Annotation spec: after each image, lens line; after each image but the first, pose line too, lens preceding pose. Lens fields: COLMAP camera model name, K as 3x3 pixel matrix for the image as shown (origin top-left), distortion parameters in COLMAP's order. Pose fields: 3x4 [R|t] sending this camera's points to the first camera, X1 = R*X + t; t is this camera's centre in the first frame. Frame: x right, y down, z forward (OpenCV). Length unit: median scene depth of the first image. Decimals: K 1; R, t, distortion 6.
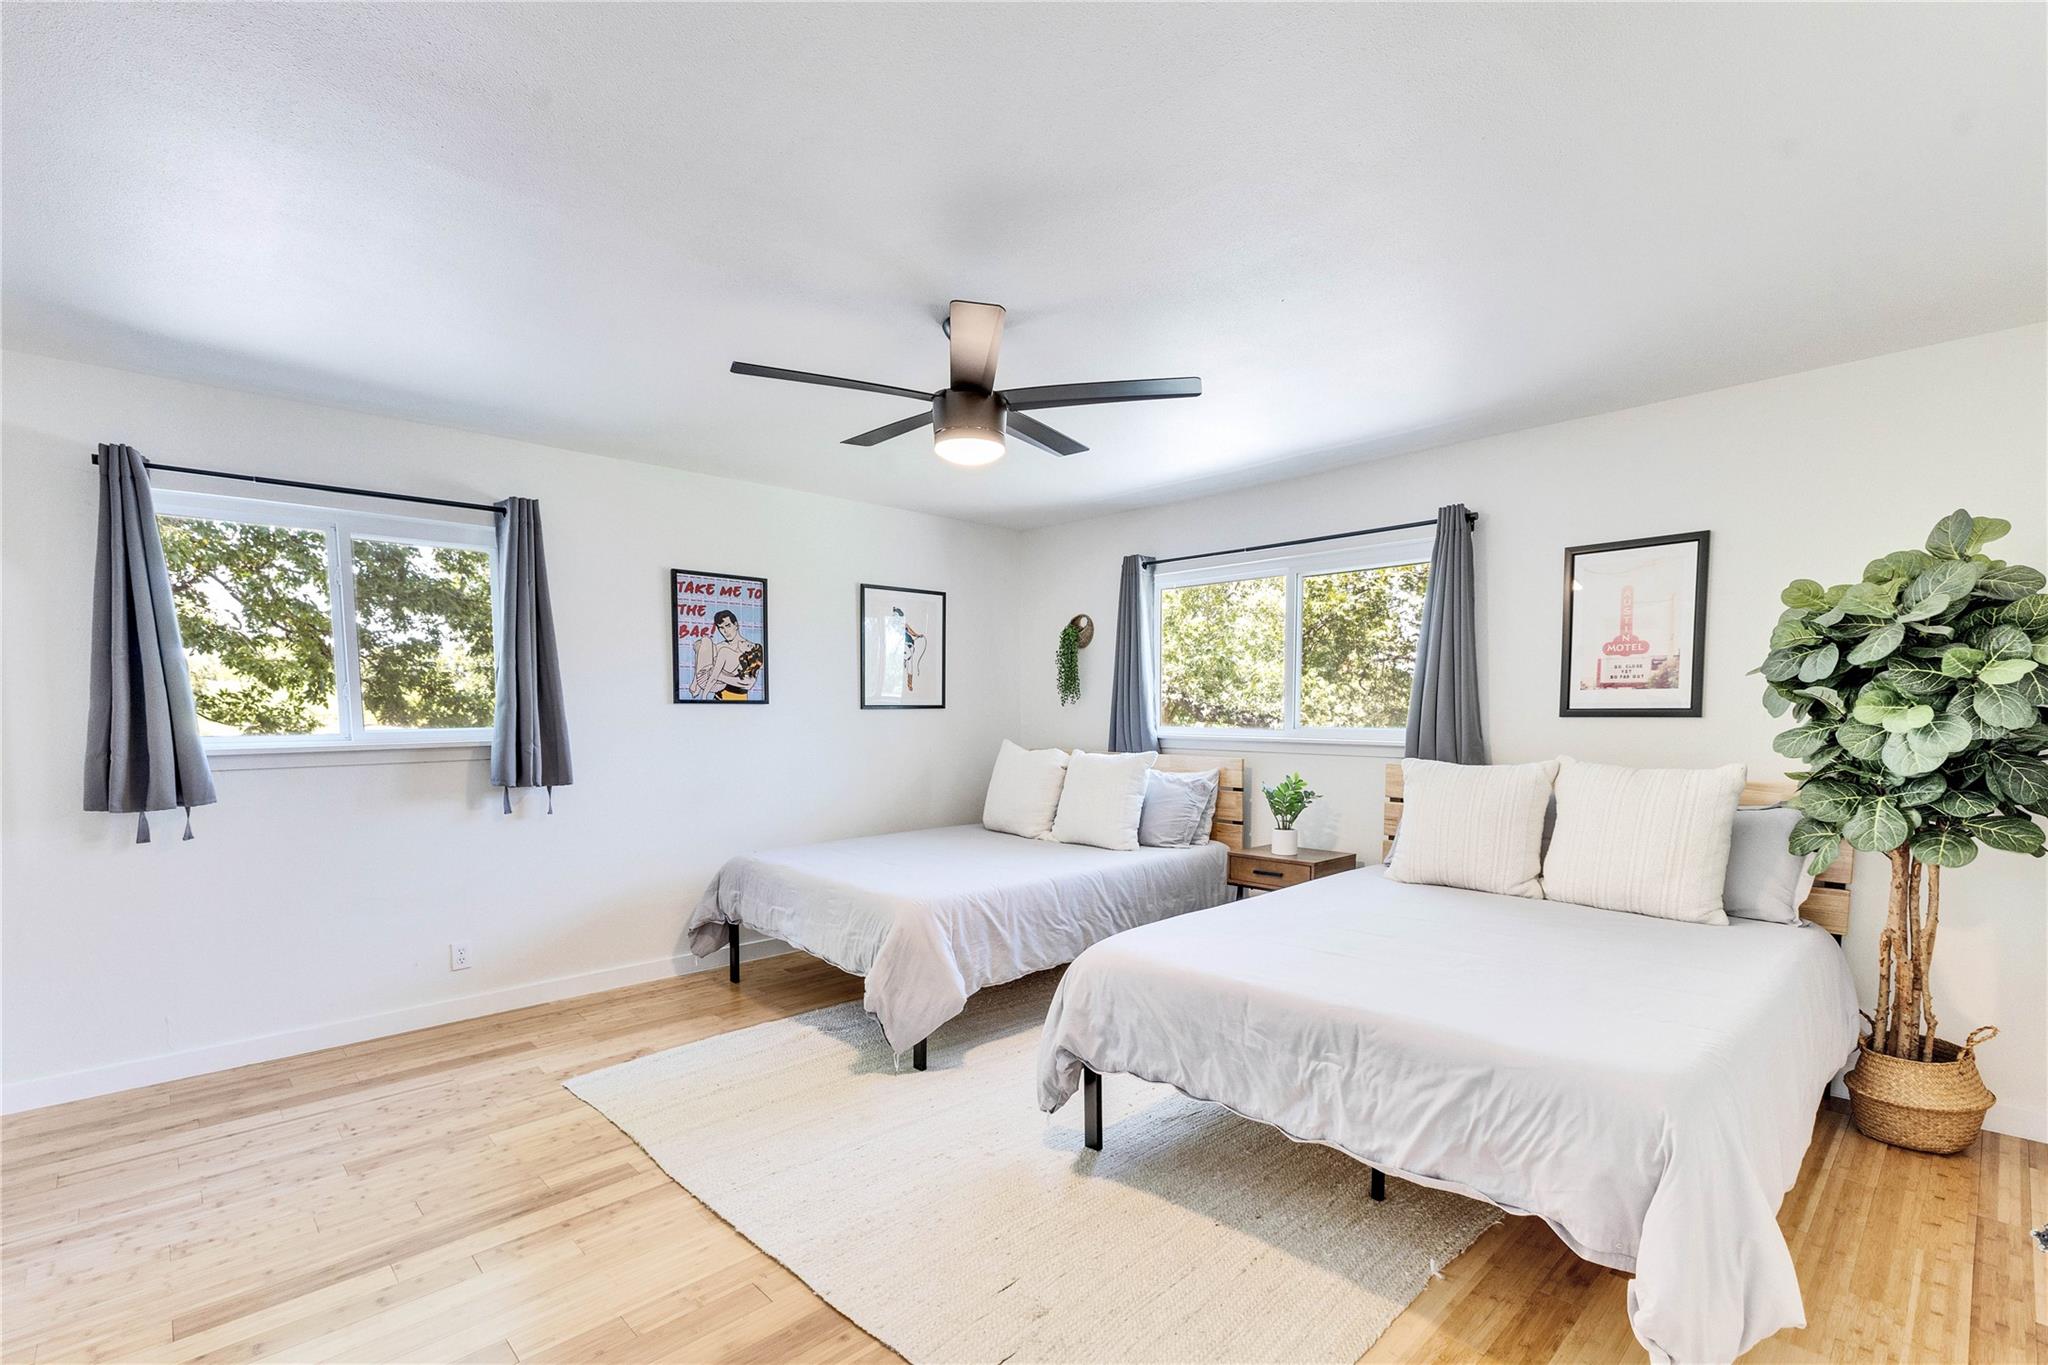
lens RADIAL K [[925.0, 0, 1028.5], [0, 925.0, 775.3], [0, 0, 1]] dist [0.001240, 0.000155]
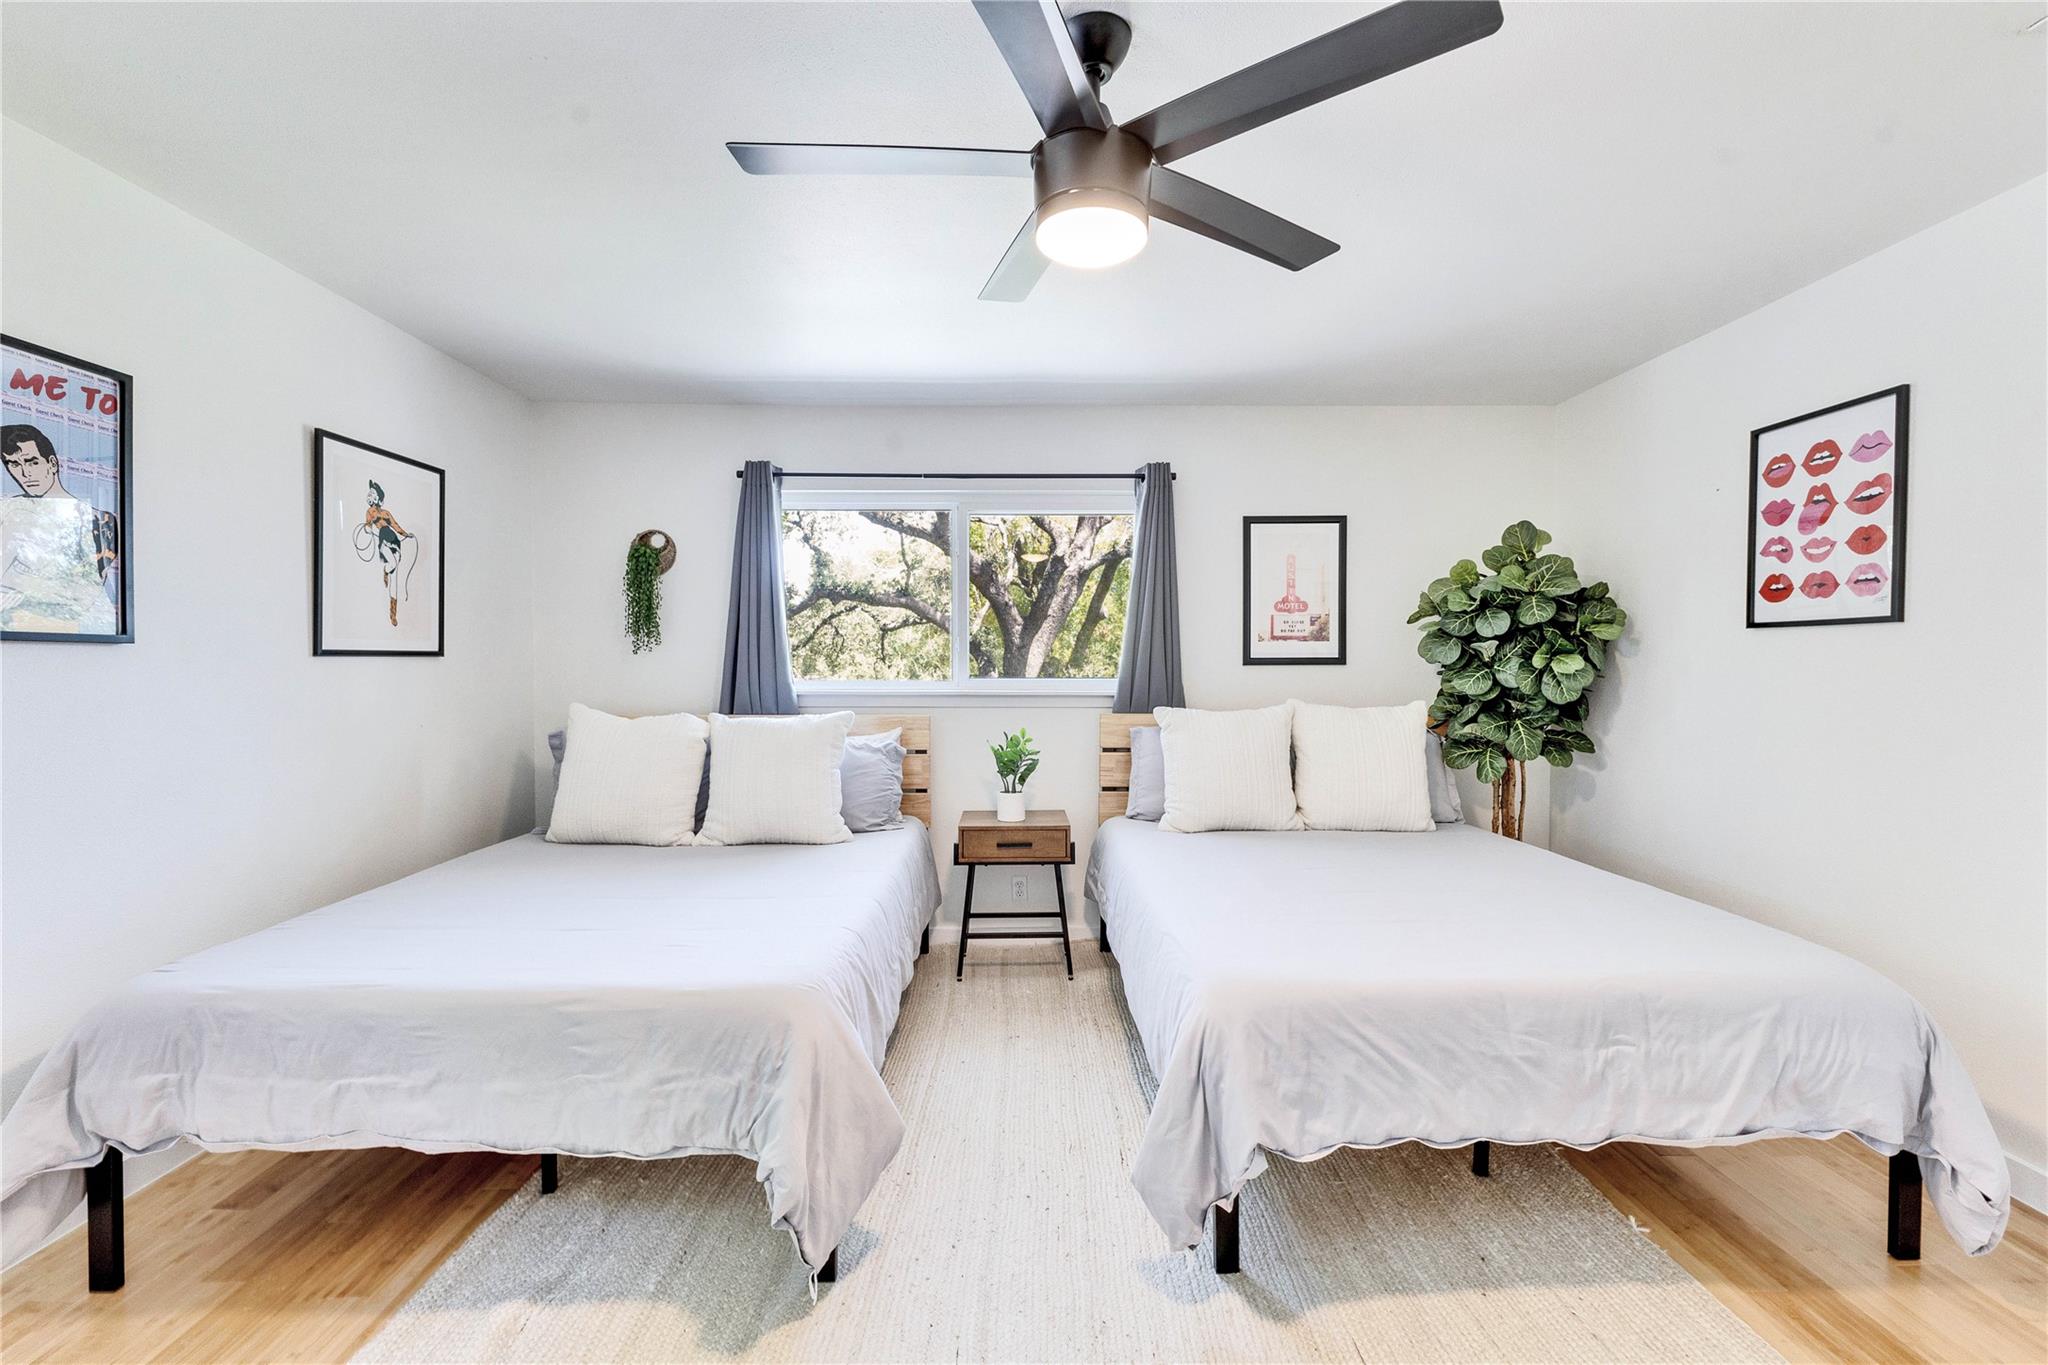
lens RADIAL K [[881.7, 0, 1026.1], [0, 881.7, 682.0], [0, 0, 1]] dist [0.002207, -0.000229]
pose [[0.675122, -0.015568, 0.737542, -0.389954], [0.052824, 0.998231, -0.027283, -0.027206], [-0.735812, 0.057379, 0.674750, 0.469154]]
